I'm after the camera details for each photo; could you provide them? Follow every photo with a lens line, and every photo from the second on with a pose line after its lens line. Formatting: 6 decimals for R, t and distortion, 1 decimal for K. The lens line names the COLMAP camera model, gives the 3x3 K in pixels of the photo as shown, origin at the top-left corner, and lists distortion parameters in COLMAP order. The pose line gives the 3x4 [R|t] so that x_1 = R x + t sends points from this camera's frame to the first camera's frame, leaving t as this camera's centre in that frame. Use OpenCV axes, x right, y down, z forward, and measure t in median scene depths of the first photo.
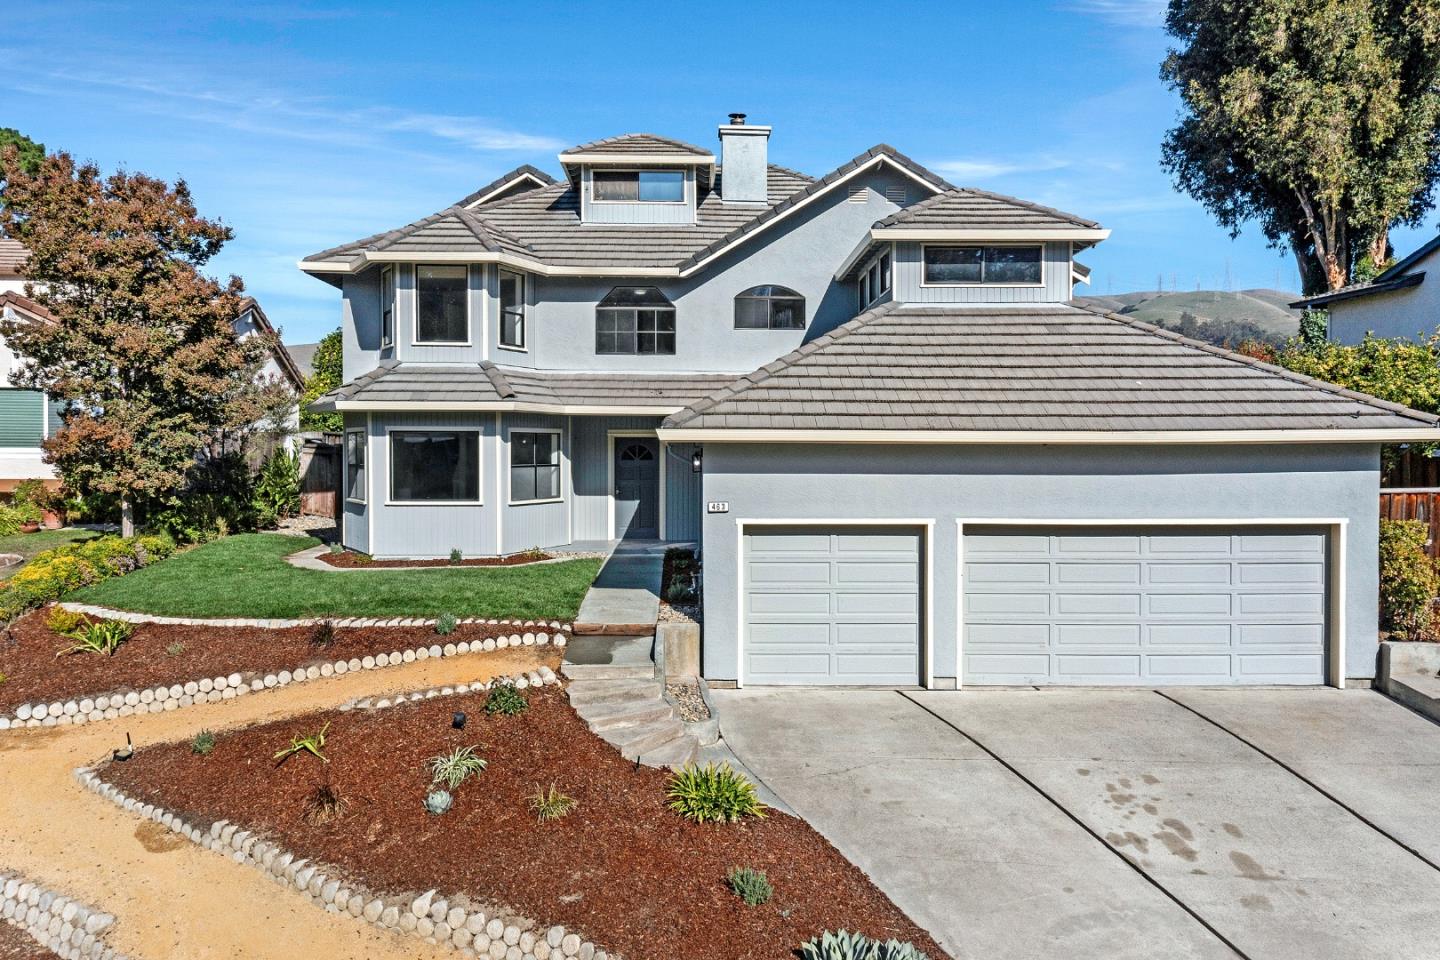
lens RADIAL K [[1133.9, 0, 720.0], [0, 1133.9, 480.0], [0, 0, 1]] dist [0.038764, 0.010843]
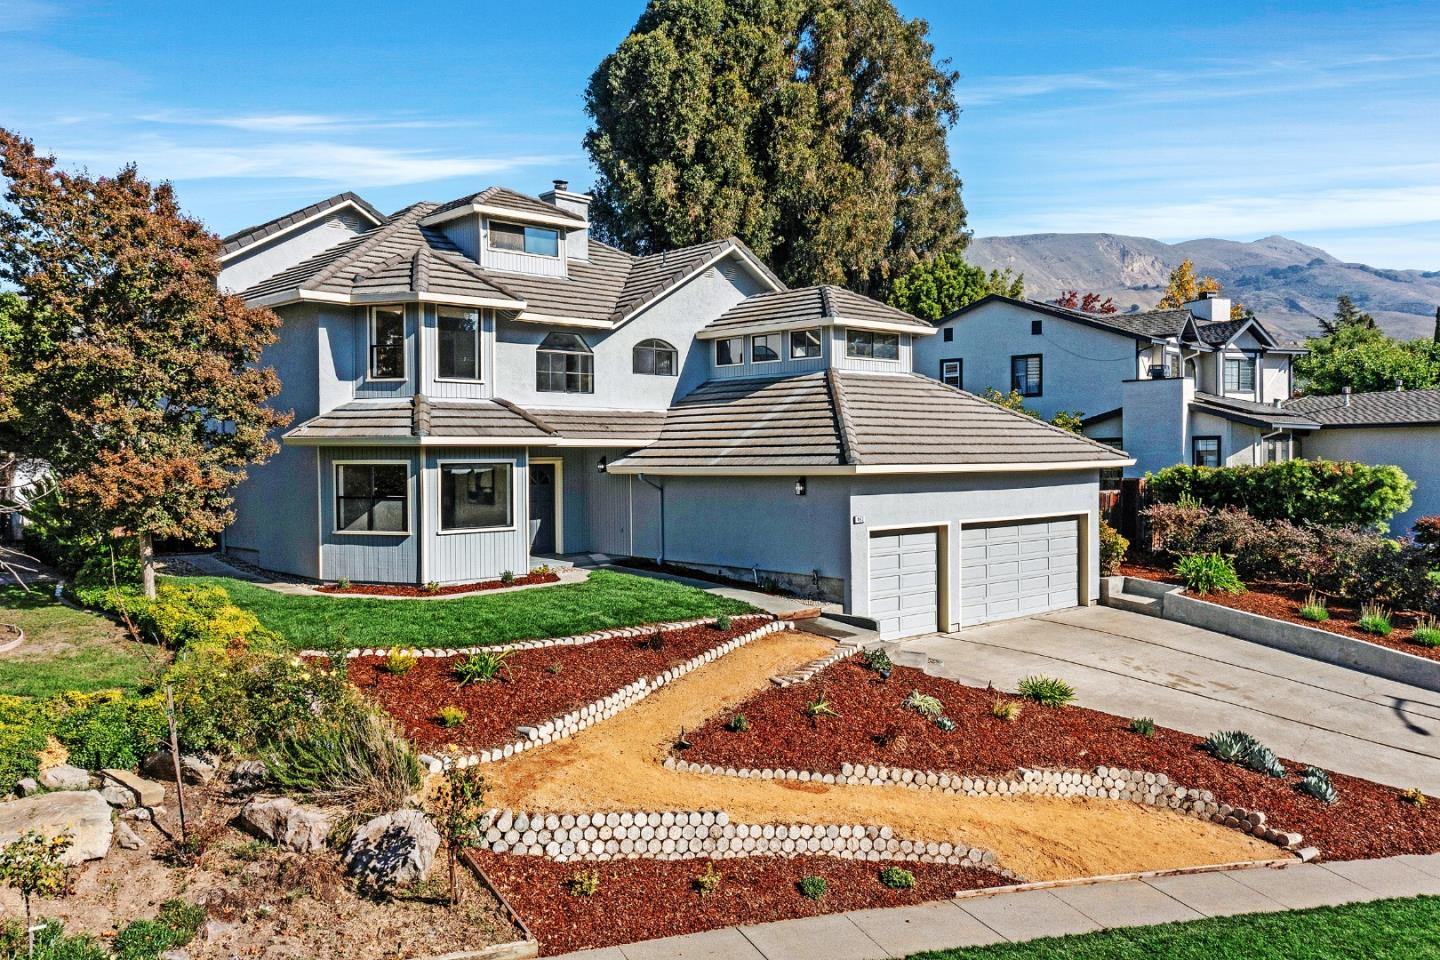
lens RADIAL K [[1133.9, 0, 720.0], [0, 1133.9, 480.0], [0, 0, 1]] dist [0.038764, 0.010843]
pose [[0.750735, -0.023154, 0.660198, -0.766900], [0.024849, 0.999668, 0.006803, -0.028212], [-0.660136, 0.011298, 0.751061, 0.041487]]
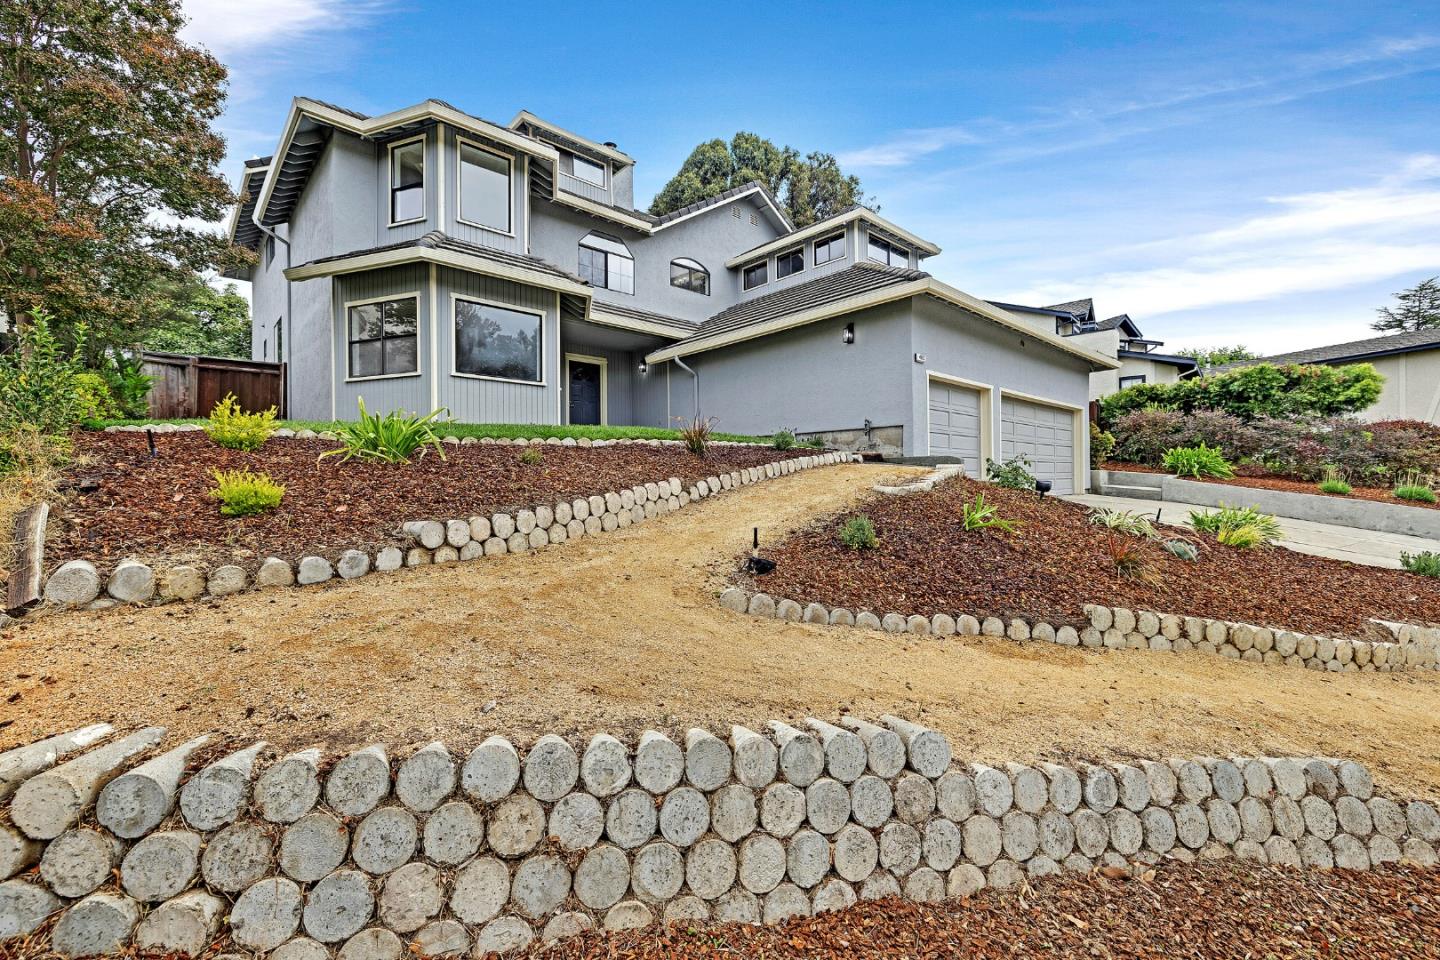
lens RADIAL K [[600.2, 0, 716.4], [0, 600.2, 483.9], [0, 0, 1]] dist [0.002877, -0.000379]
pose [[0.756834, -0.008665, 0.653550, -0.441025], [0.026371, 0.999503, -0.017287, 0.122237], [-0.653075, 0.030318, 0.756686, 0.469600]]
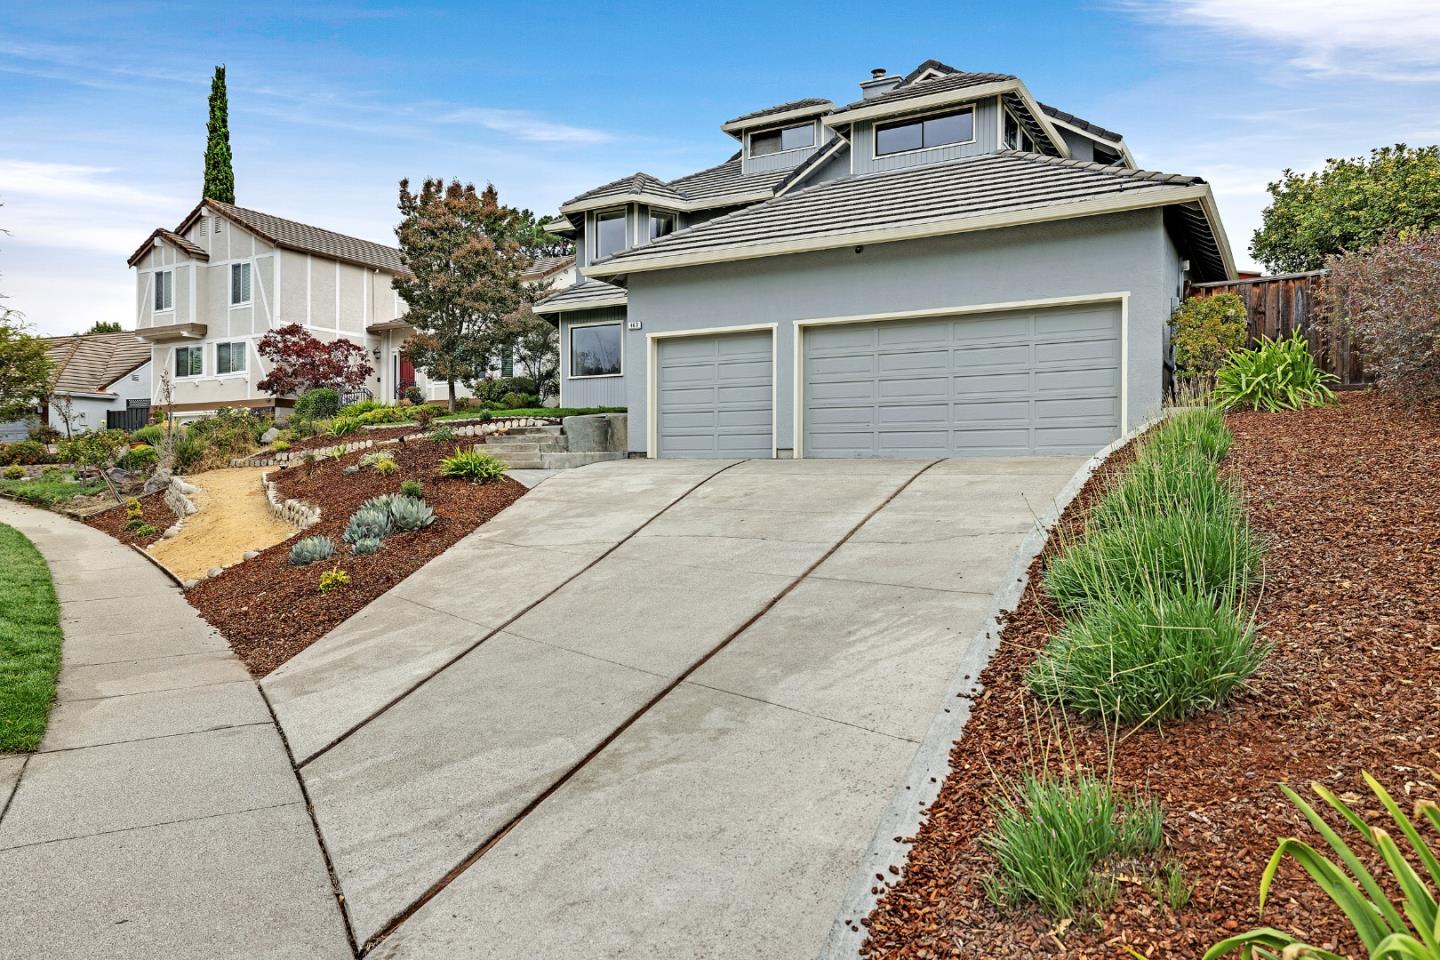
lens RADIAL K [[1001.7, 0, 724.2], [0, 1001.7, 473.2], [0, 0, 1]] dist [0.011356, -0.000451]
pose [[0.852242, -0.001626, -0.523146, 0.523985], [-0.015593, 0.999472, -0.028508, 0.170254], [0.522916, 0.032453, 0.851766, 0.022618]]
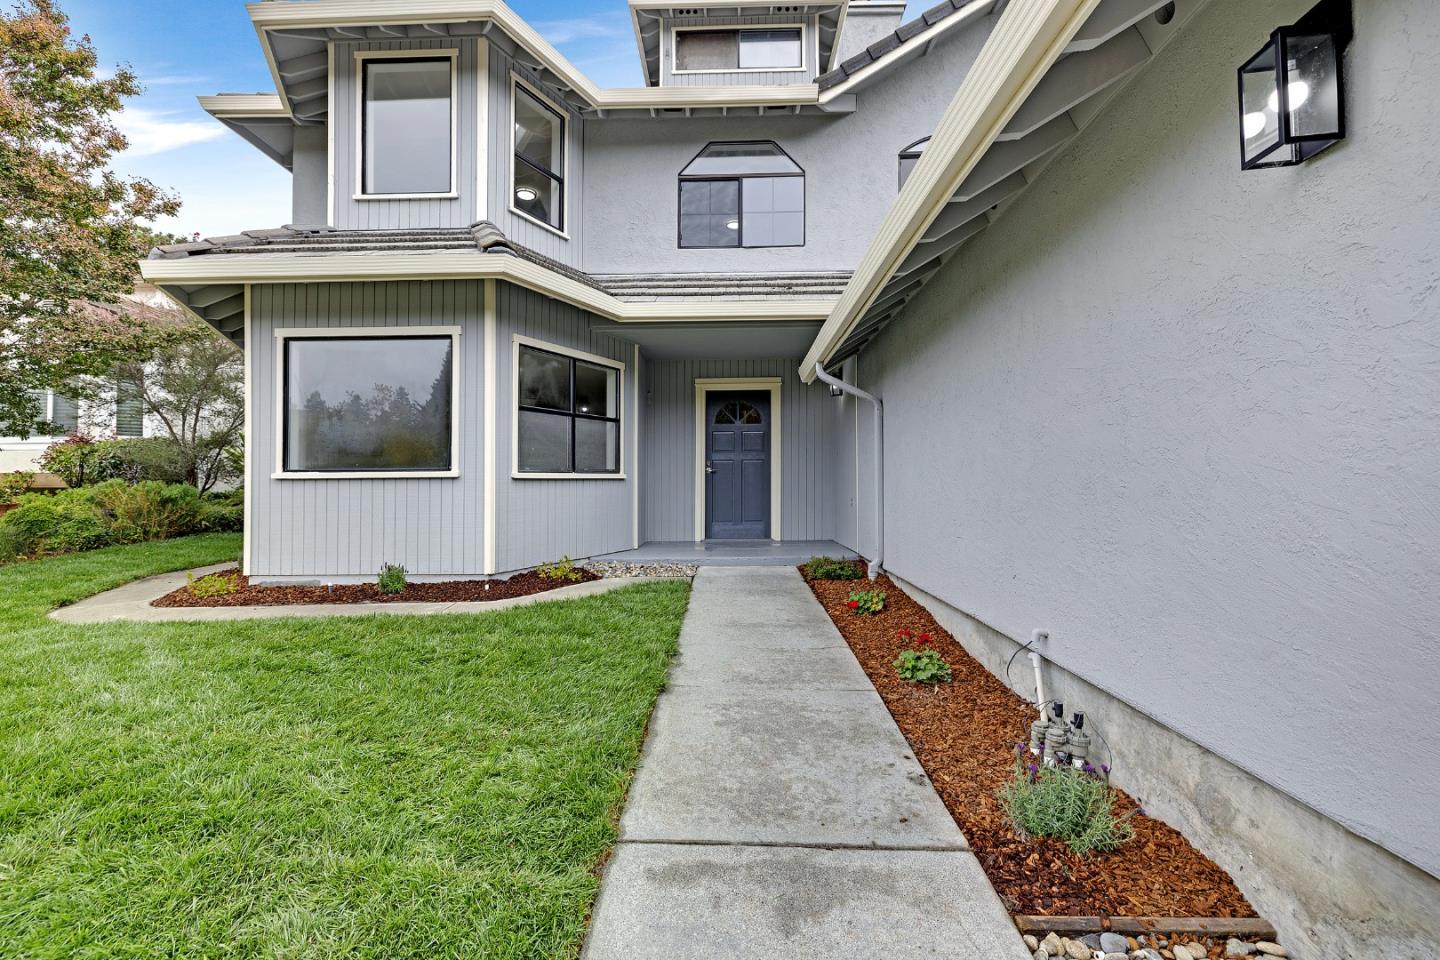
lens RADIAL K [[618.0, 0, 704.1], [0, 618.0, 463.1], [0, 0, 1]] dist [0.000419, -0.000174]
pose [[0.997345, -0.007932, -0.072387, -0.076177], [0.003274, 0.997929, -0.064247, 0.032745], [0.072747, 0.063840, 0.995305, 0.712326]]
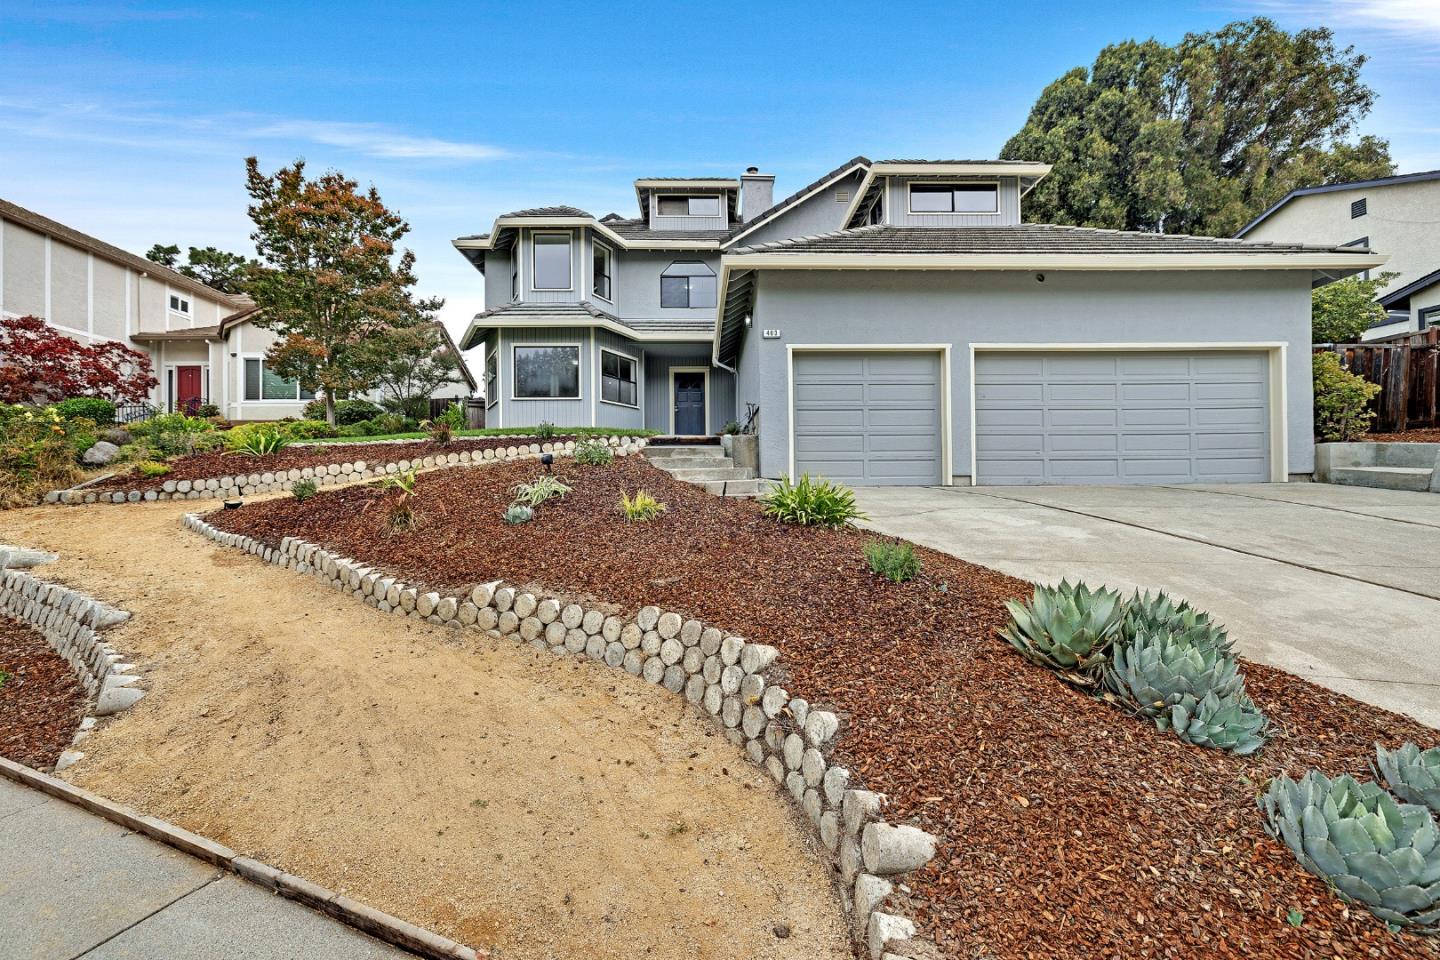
lens RADIAL K [[600.2, 0, 716.4], [0, 600.2, 483.9], [0, 0, 1]] dist [0.002877, -0.000379]
pose [[0.999939, -0.010935, -0.001778, -0.043853], [0.010868, 0.999364, -0.033976, 0.146773], [0.002148, 0.033955, 0.999421, 0.268685]]
